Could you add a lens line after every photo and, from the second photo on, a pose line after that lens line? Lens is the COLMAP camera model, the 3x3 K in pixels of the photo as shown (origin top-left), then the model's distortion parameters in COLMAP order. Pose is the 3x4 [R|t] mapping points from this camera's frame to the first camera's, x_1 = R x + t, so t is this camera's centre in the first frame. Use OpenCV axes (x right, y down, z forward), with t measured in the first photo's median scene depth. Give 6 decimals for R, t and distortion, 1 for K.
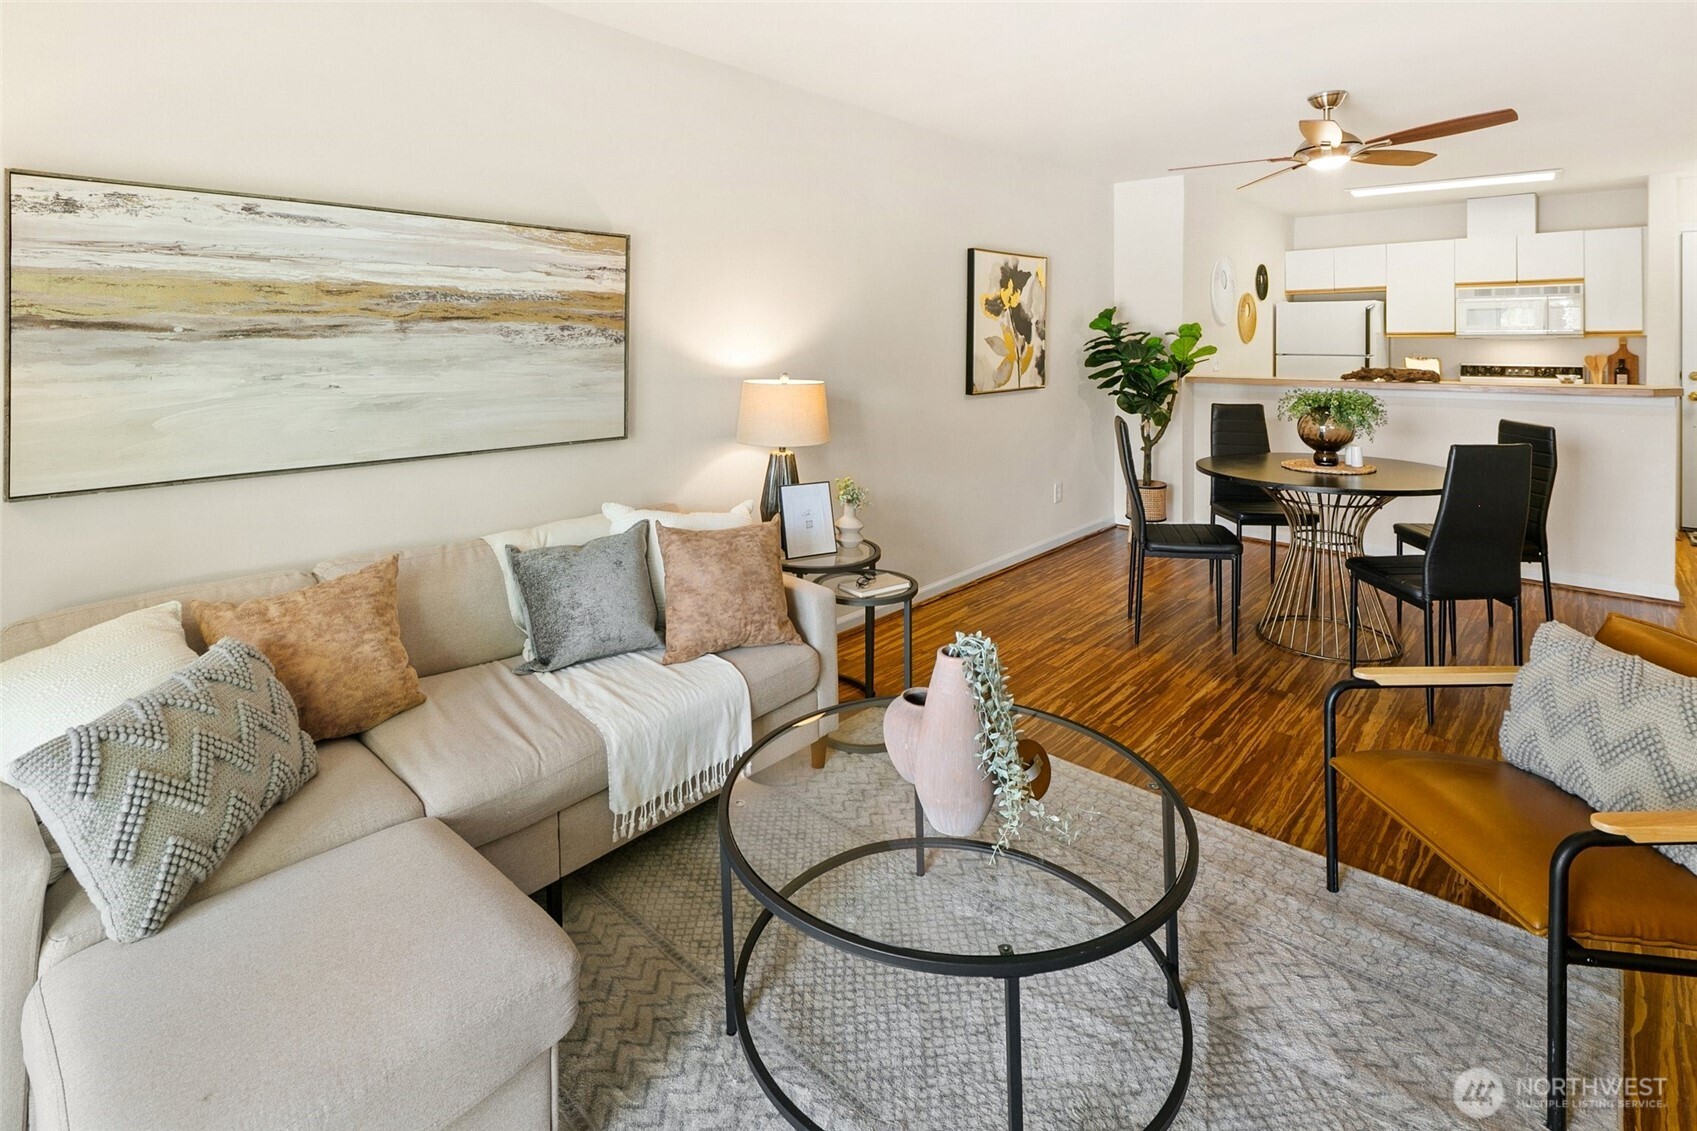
lens RADIAL K [[830.6, 0, 846.6], [0, 830.6, 339.6], [0, 0, 1]] dist [0.006772, -0.005656]
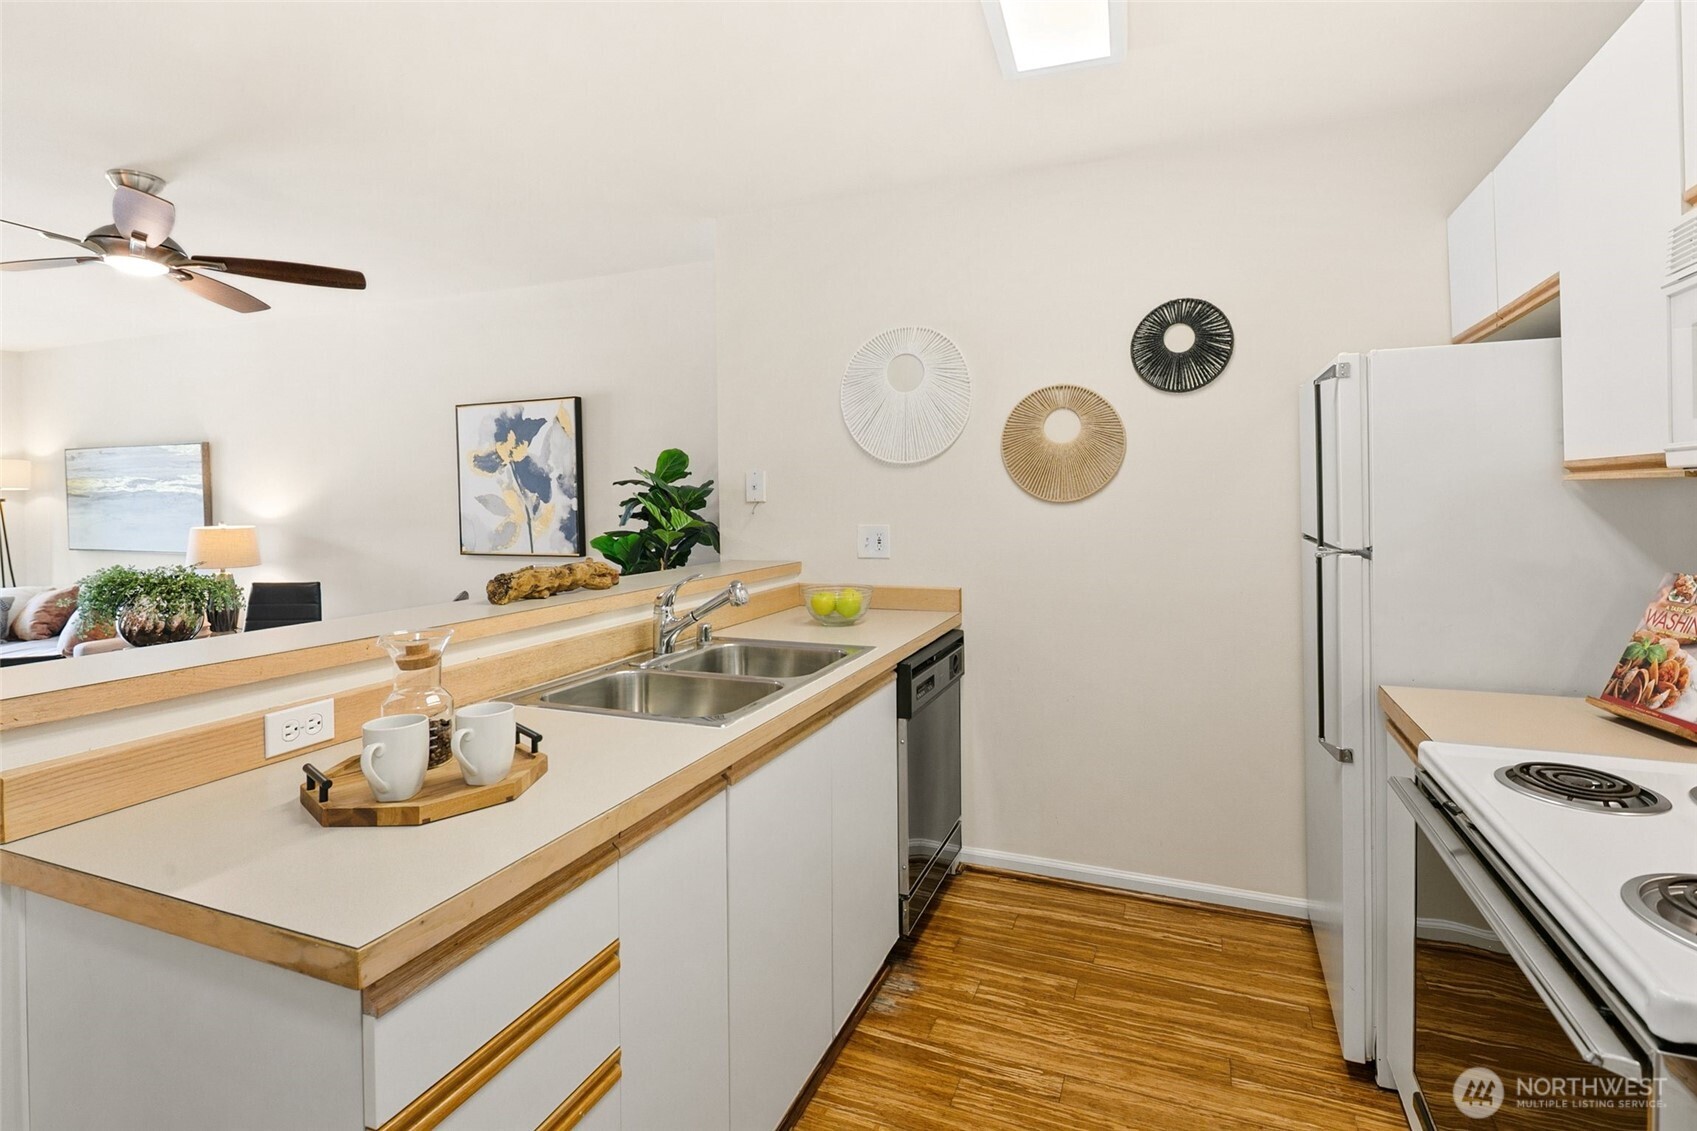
lens RADIAL K [[830.6, 0, 859.5], [0, 830.6, 501.4], [0, 0, 1]] dist [0.006772, -0.005656]
pose [[0.342496, 0.003890, -0.939511, 1.727560], [0.006173, 0.999961, 0.006390, 0.000228], [0.939499, -0.007989, 0.342458, 1.546549]]
